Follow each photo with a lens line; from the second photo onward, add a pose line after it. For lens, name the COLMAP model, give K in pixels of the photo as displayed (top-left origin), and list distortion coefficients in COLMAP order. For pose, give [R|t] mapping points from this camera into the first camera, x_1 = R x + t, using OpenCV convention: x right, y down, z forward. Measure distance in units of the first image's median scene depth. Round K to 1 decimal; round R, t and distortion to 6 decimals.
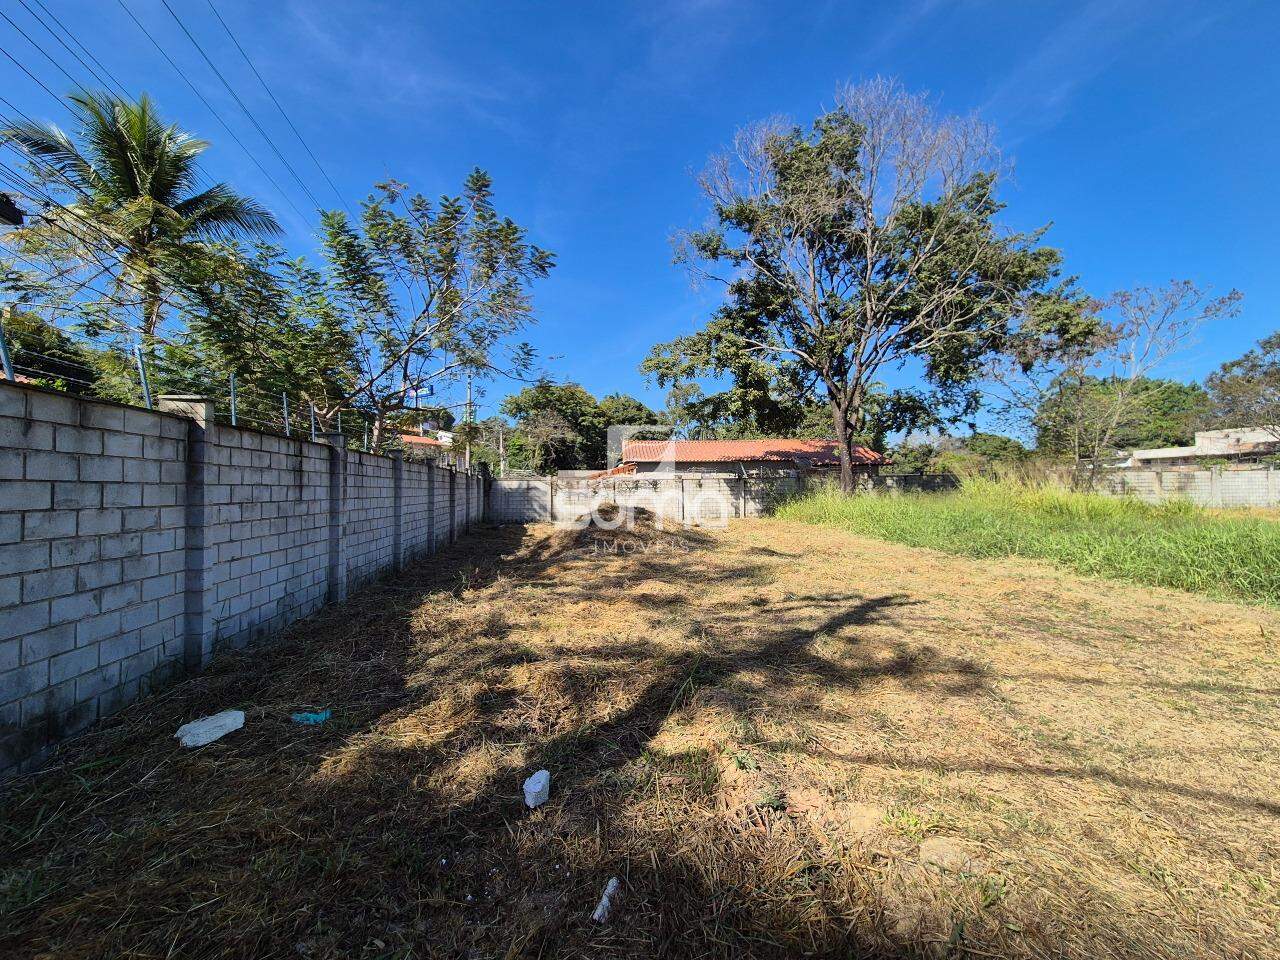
lens RADIAL K [[524.4, 0, 633.9], [0, 524.4, 478.4], [0, 0, 1]] dist [-0.002967, 0.002521]
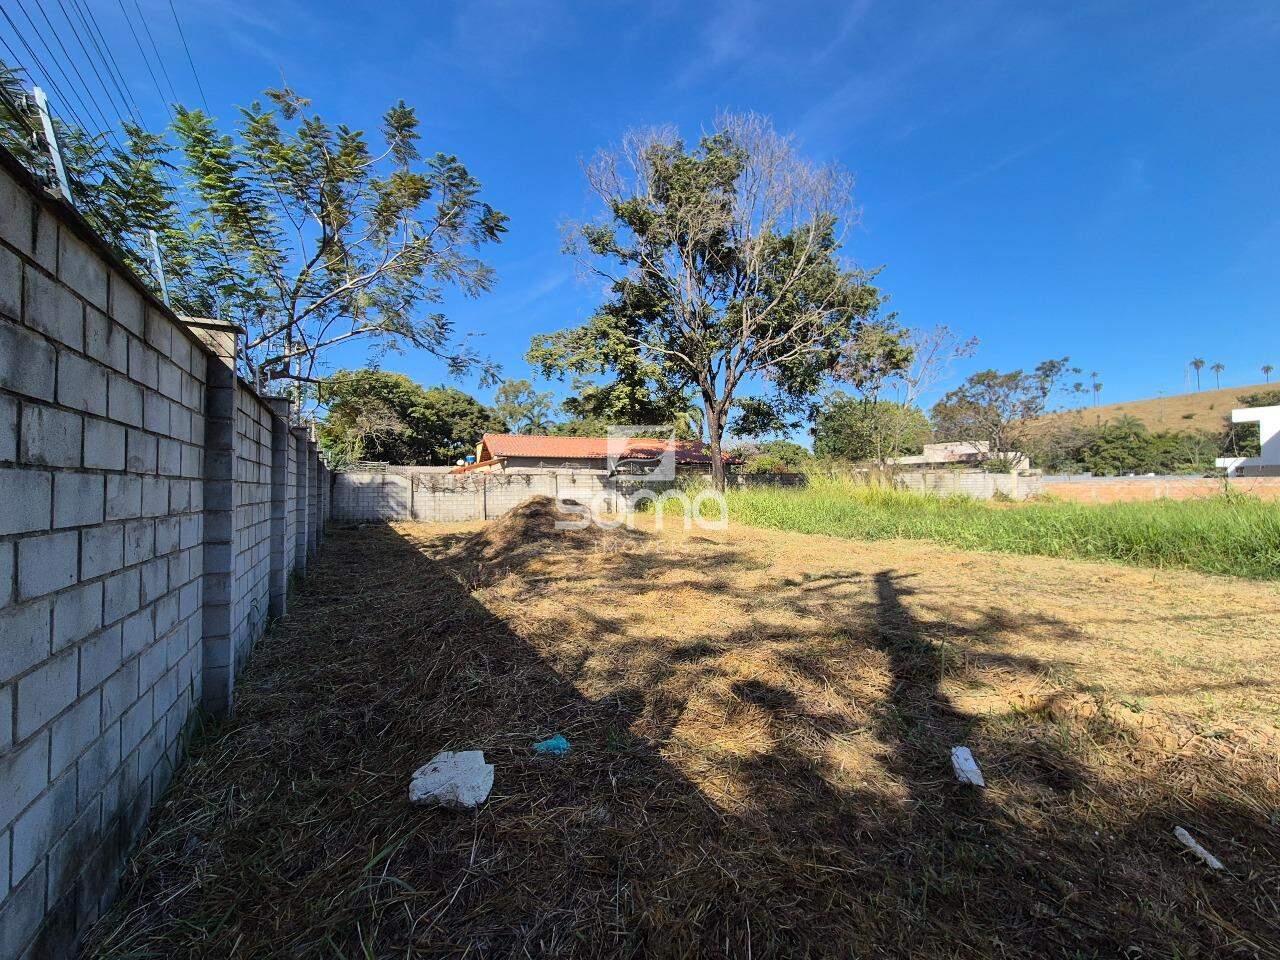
lens RADIAL K [[524.4, 0, 632.5], [0, 524.4, 477.0], [0, 0, 1]] dist [0.001816, 0.000336]
pose [[0.942039, 0.010156, 0.335350, -0.137168], [-0.009266, 0.999948, -0.004255, 0.011224], [-0.335376, 0.000901, 0.942084, 0.041312]]
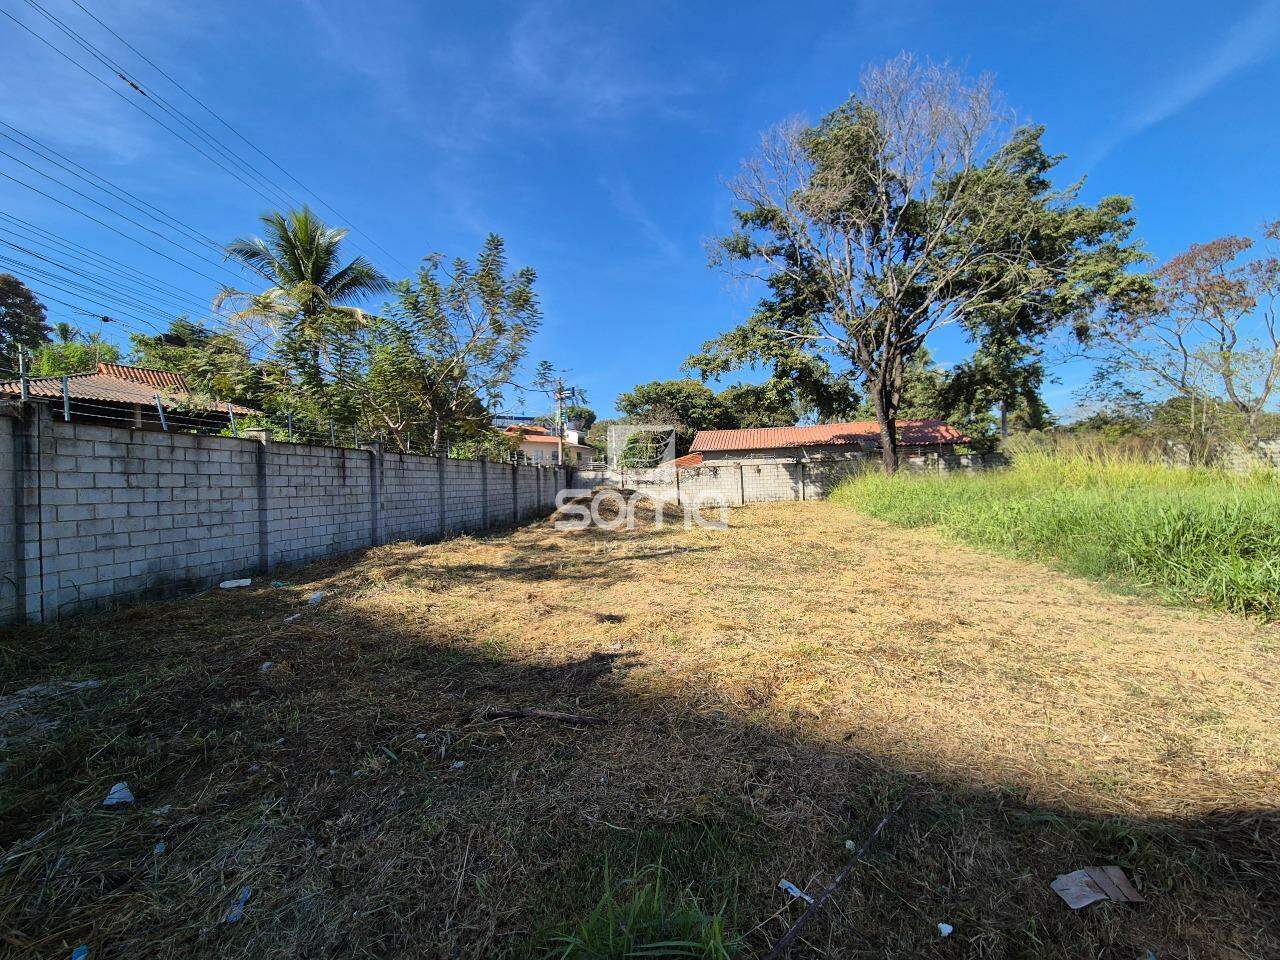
lens RADIAL K [[524.9, 0, 635.5], [0, 524.9, 478.9], [0, 0, 1]] dist [-0.005936, 0.000876]
pose [[0.962018, -0.027067, -0.271642, 0.234757], [0.031811, 0.999408, 0.013075, 0.010366], [0.271128, -0.021220, 0.962309, -0.107348]]
